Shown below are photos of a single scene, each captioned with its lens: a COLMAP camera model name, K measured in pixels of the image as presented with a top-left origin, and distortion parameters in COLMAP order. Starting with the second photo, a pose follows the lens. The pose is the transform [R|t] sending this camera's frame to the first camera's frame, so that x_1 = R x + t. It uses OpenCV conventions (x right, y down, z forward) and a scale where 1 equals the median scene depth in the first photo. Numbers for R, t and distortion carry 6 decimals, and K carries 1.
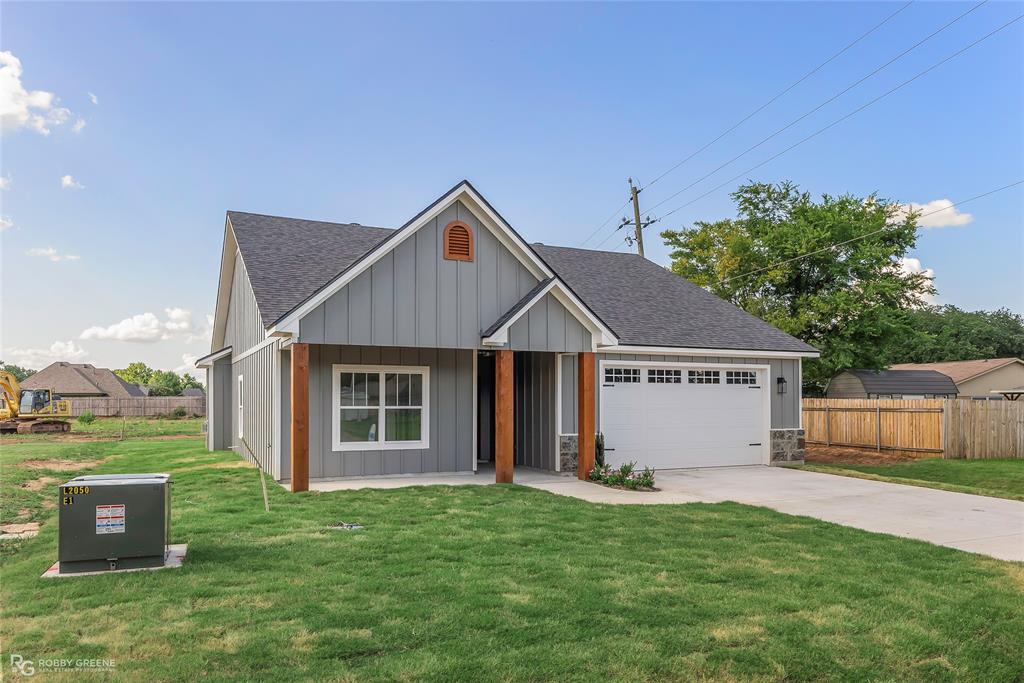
lens RADIAL K [[745.7, 0, 512.0], [0, 745.7, 341.5], [0, 0, 1]] dist [0.004355, 0.002807]
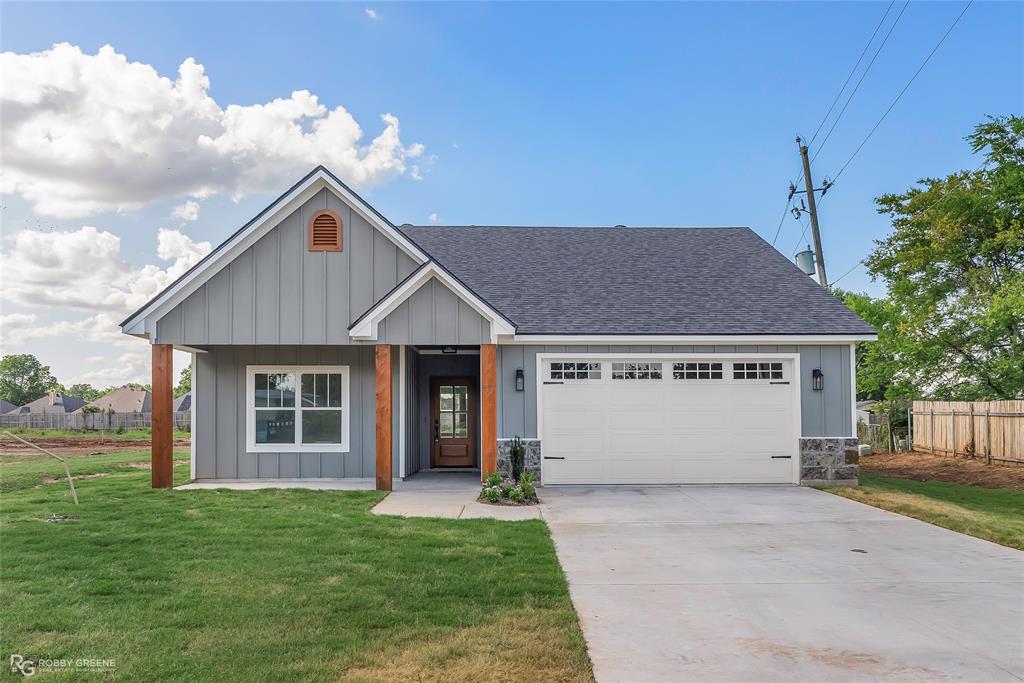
lens RADIAL K [[745.7, 0, 512.0], [0, 745.7, 341.5], [0, 0, 1]] dist [0.004355, 0.002807]
pose [[0.914947, -0.035821, -0.401980, 0.438519], [0.035293, 0.999339, -0.008723, 0.017633], [0.402027, -0.006206, 0.915607, 0.204441]]
